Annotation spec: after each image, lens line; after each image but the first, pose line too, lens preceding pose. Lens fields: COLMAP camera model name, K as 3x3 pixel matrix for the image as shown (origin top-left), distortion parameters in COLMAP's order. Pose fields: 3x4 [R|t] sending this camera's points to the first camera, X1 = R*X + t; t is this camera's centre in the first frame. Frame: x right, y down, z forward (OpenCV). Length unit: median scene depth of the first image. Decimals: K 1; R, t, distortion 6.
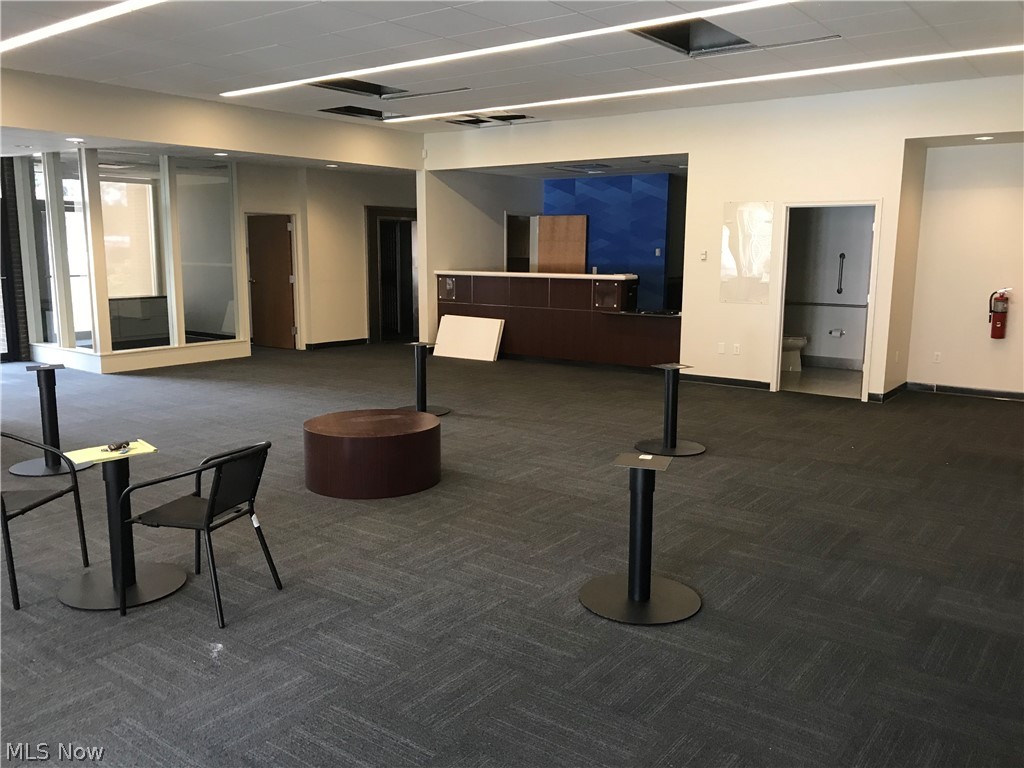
lens RADIAL K [[845.3, 0, 504.2], [0, 845.3, 380.9], [0, 0, 1]] dist [0.048343, 0.007109]
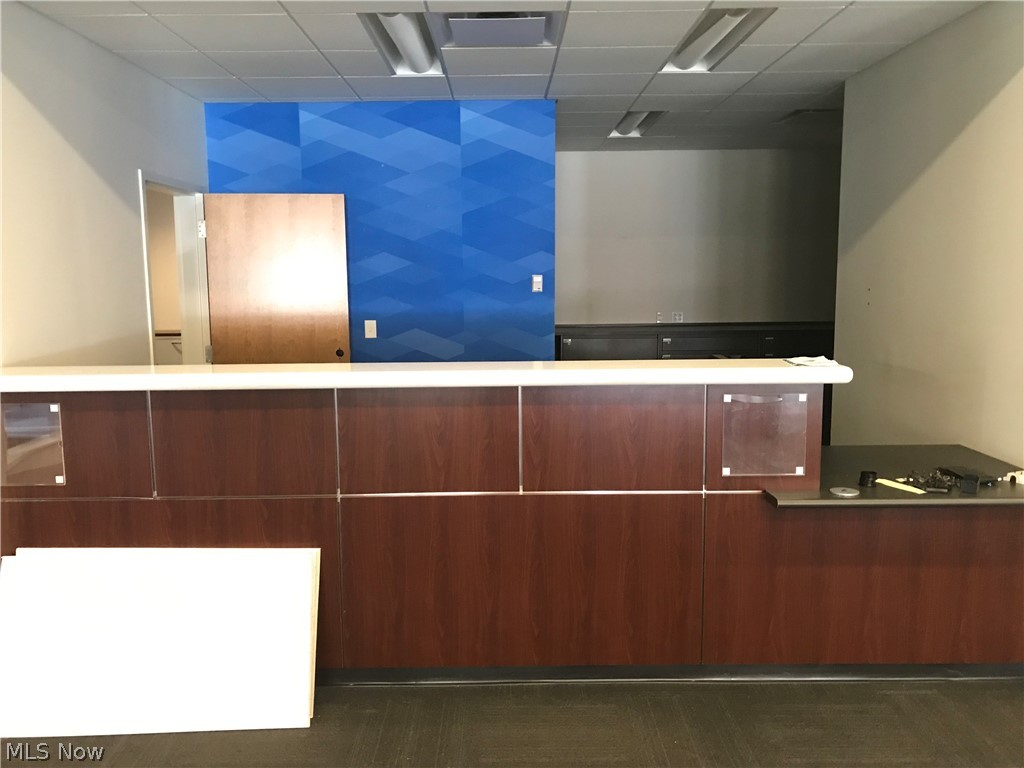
lens RADIAL K [[845.3, 0, 504.2], [0, 845.3, 380.9], [0, 0, 1]] dist [0.048343, 0.007109]
pose [[0.793240, -0.091853, 0.601941, -0.094705], [0.109989, 0.993910, 0.006721, -0.104055], [-0.598893, 0.060876, 0.798512, 0.650370]]
